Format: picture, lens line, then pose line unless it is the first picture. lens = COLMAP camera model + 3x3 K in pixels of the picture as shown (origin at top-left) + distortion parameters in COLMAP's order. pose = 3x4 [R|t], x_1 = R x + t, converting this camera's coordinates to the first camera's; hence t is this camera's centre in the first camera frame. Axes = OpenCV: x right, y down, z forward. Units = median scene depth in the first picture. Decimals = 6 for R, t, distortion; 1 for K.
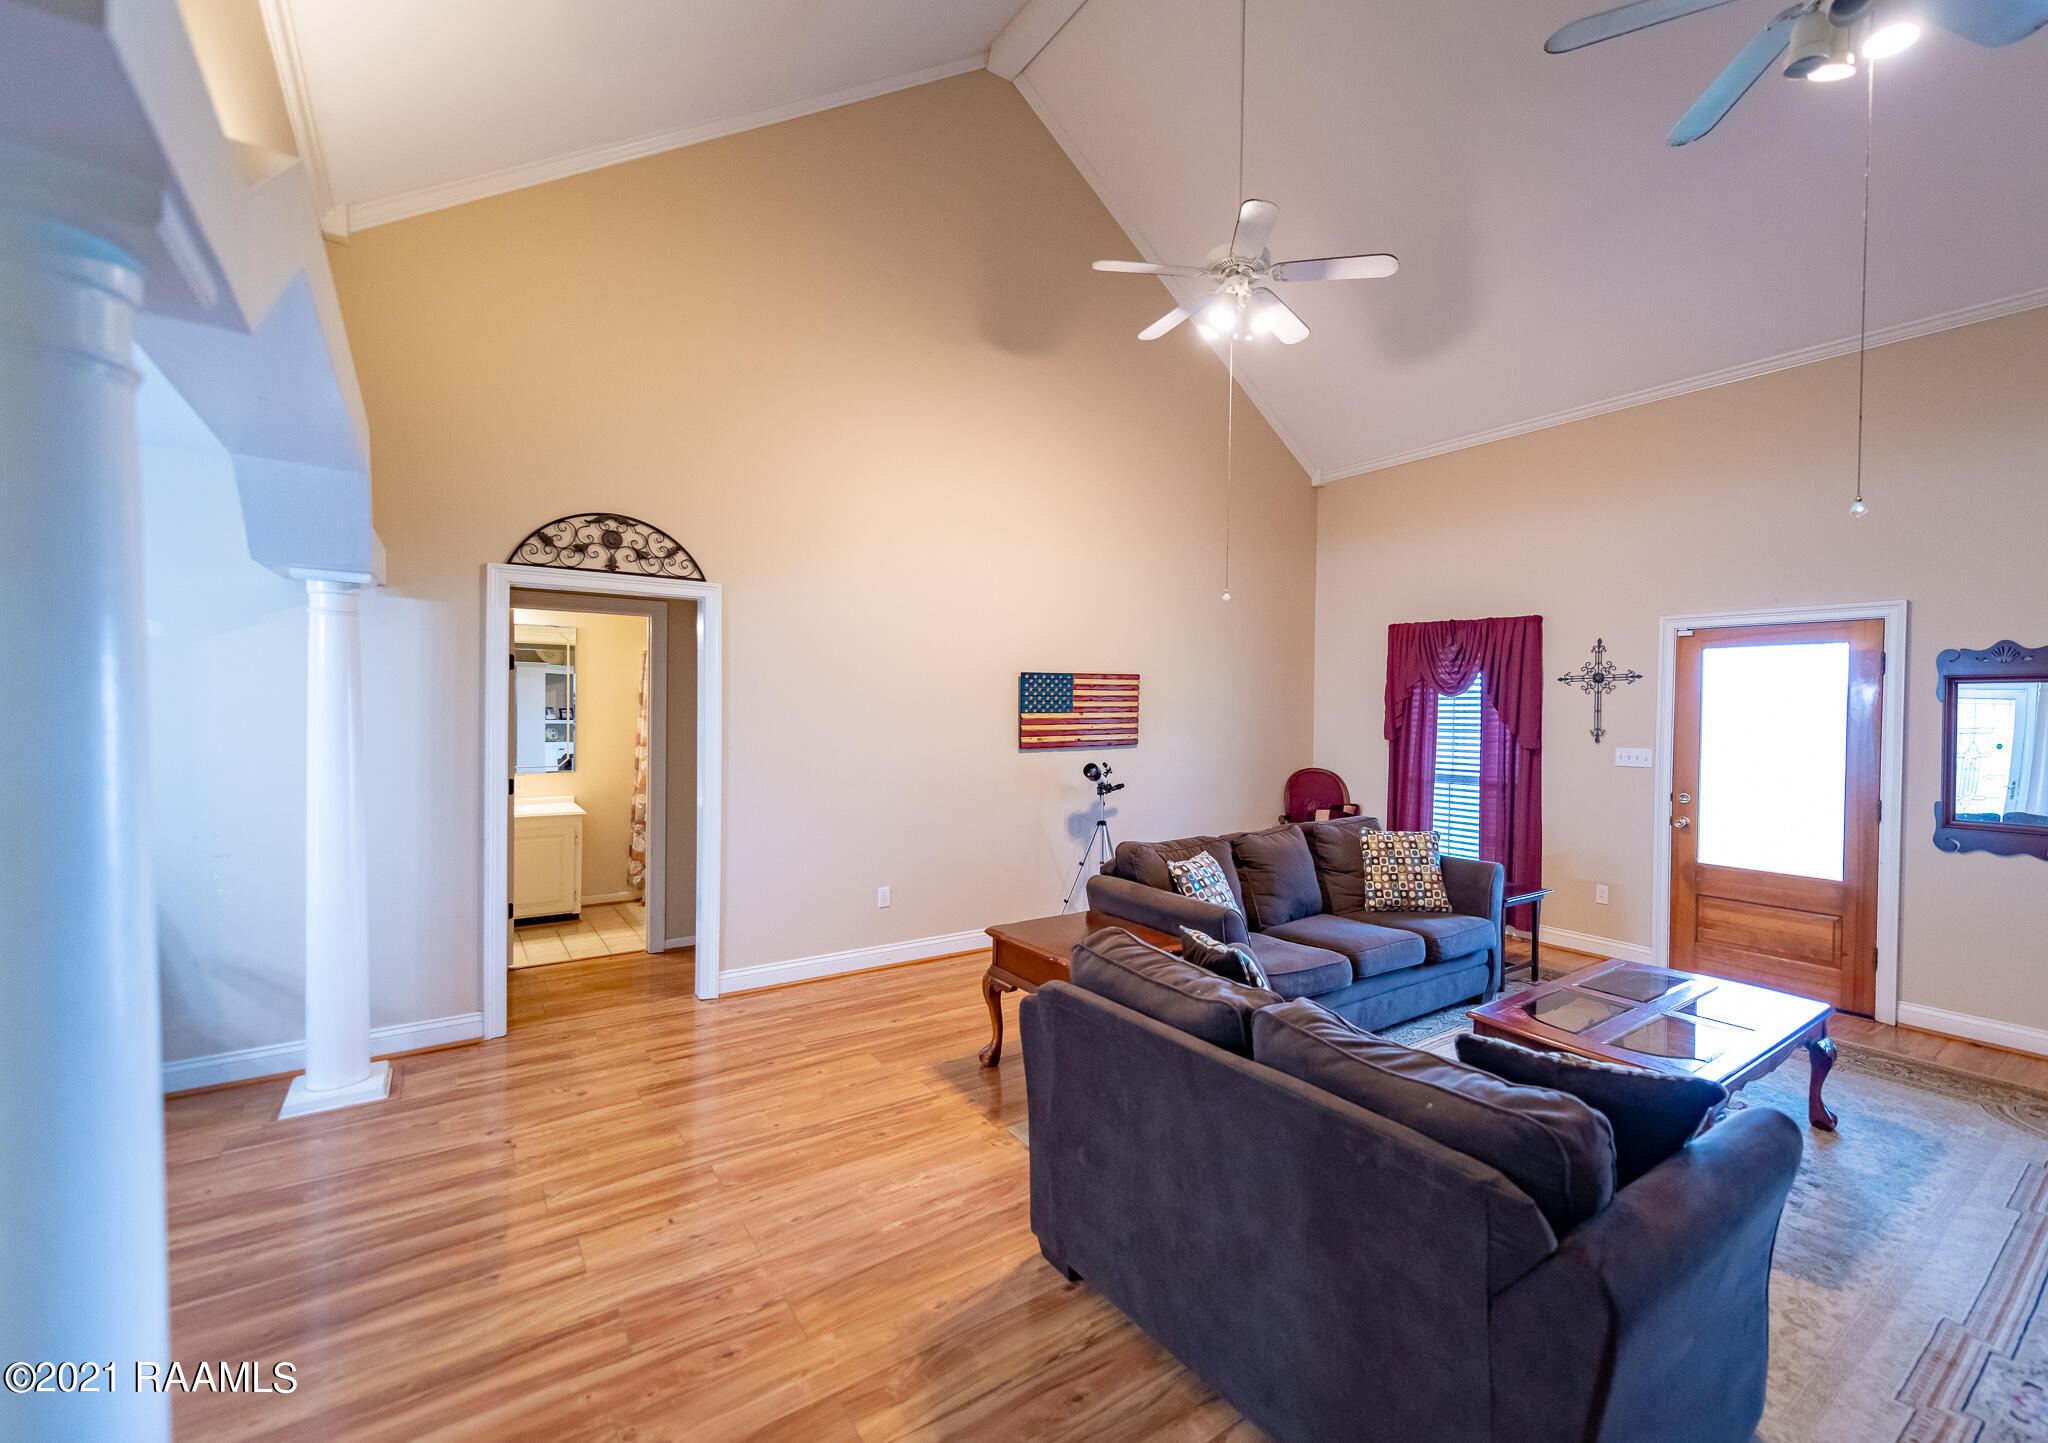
lens RADIAL K [[872.9, 0, 1084.2], [0, 872.9, 716.4], [0, 0, 1]] dist [0.017180, -0.005943]
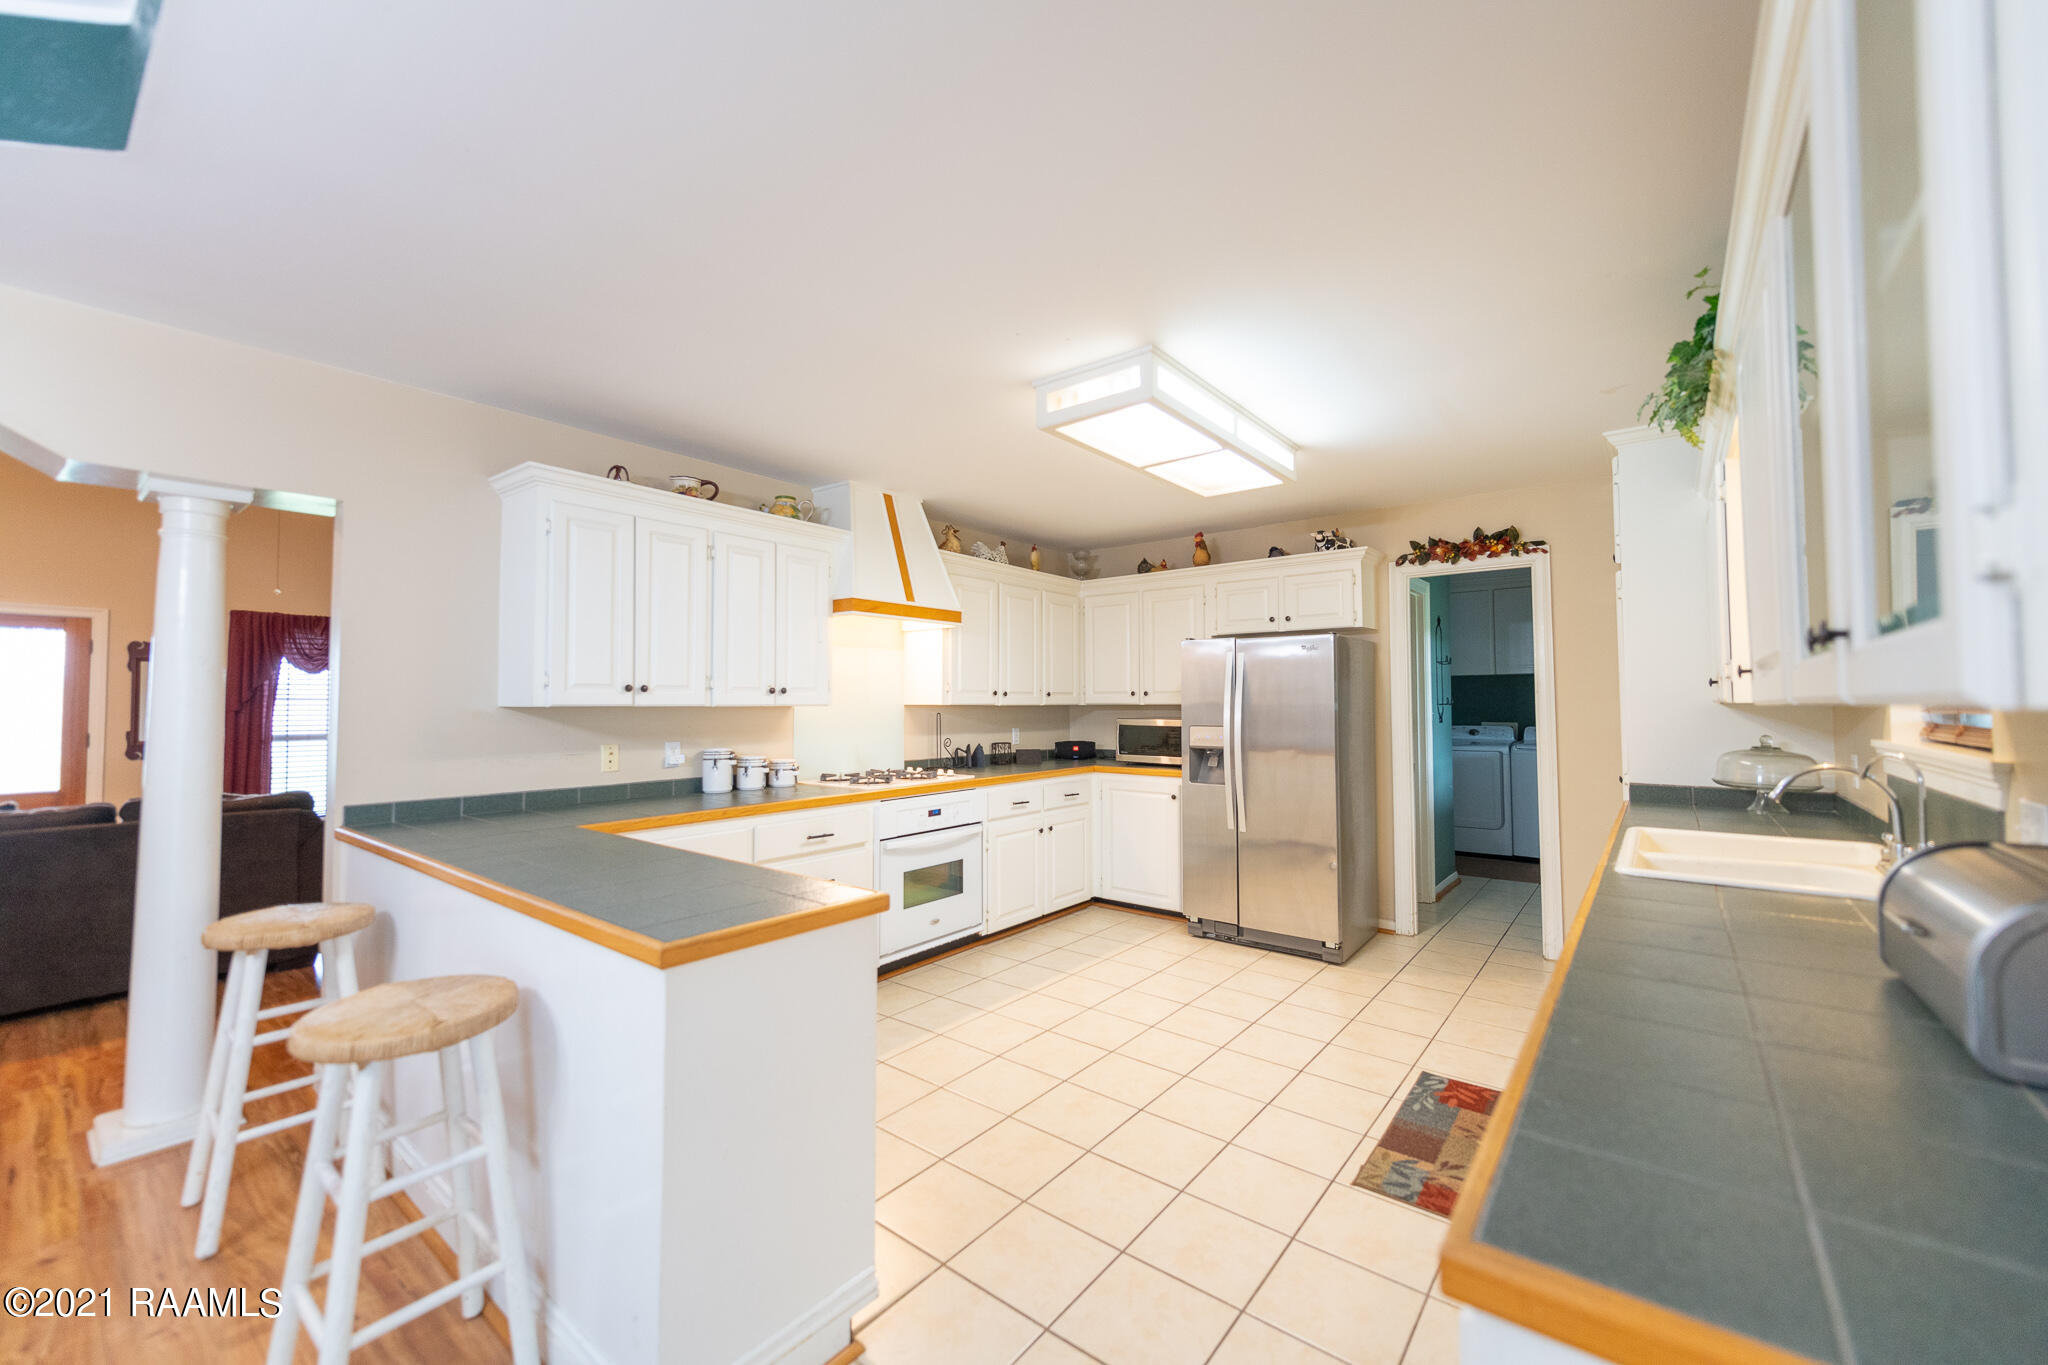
lens RADIAL K [[799.8, 0, 1025.5], [0, 799.8, 680.3], [0, 0, 1]] dist [0.009816, -0.002510]
pose [[-0.266811, 0.018315, 0.963575, -0.816024], [0.011589, 0.999808, -0.015795, 0.037283], [-0.963679, 0.006953, -0.266972, -0.200300]]
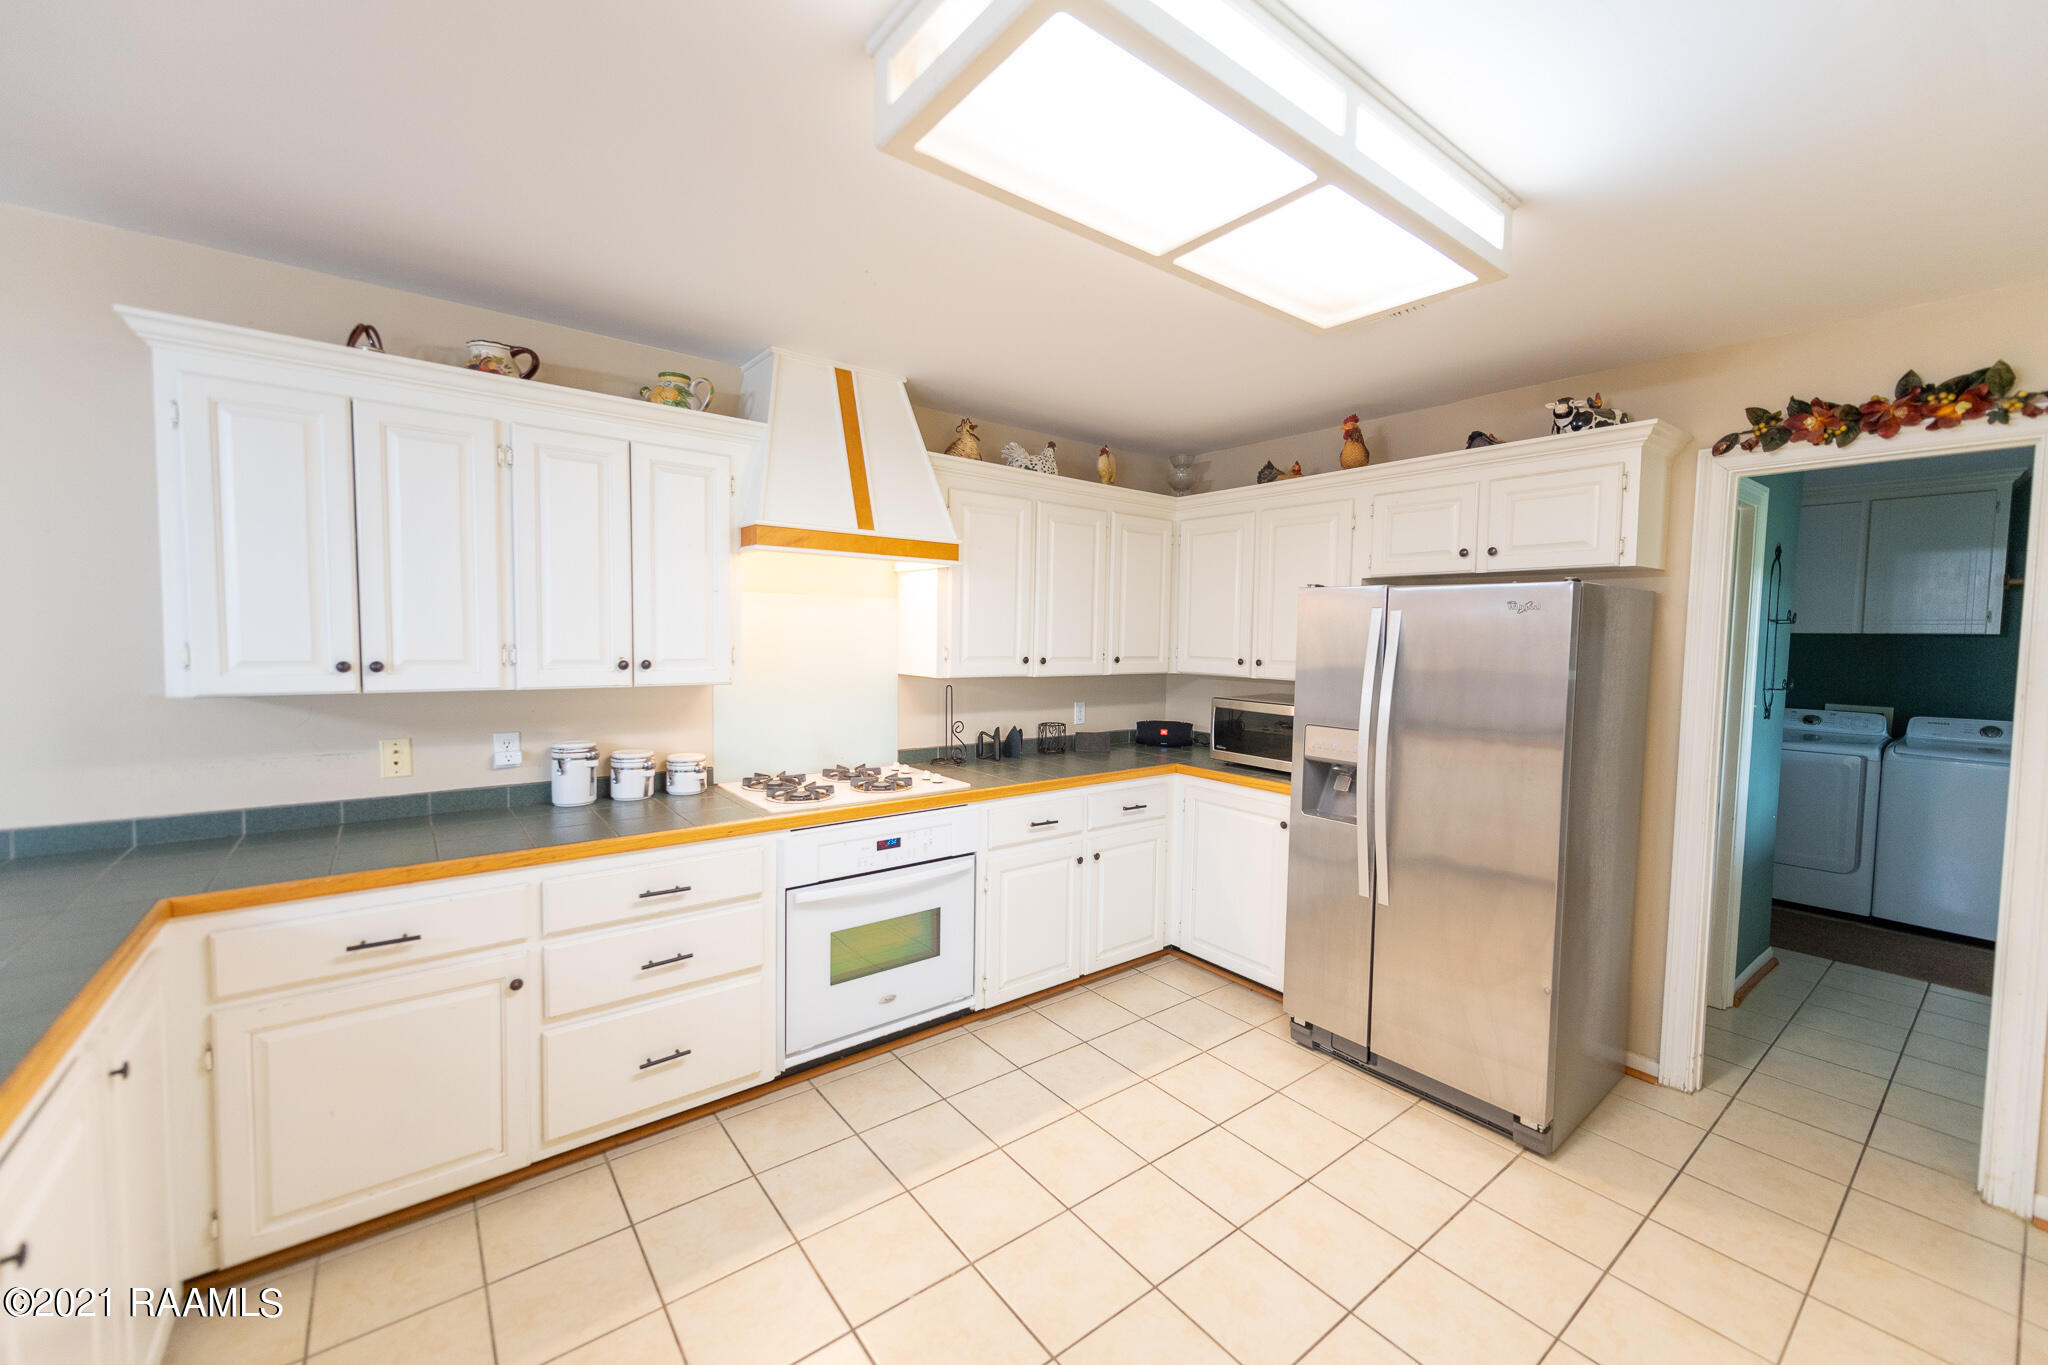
lens RADIAL K [[799.8, 0, 1025.7], [0, 799.8, 678.7], [0, 0, 1]] dist [0.009816, -0.002510]
pose [[-0.032334, -0.068719, 0.997112, -0.561756], [-0.005127, 0.997632, 0.068589, 0.007122], [-0.999464, -0.002895, -0.032610, -0.395337]]
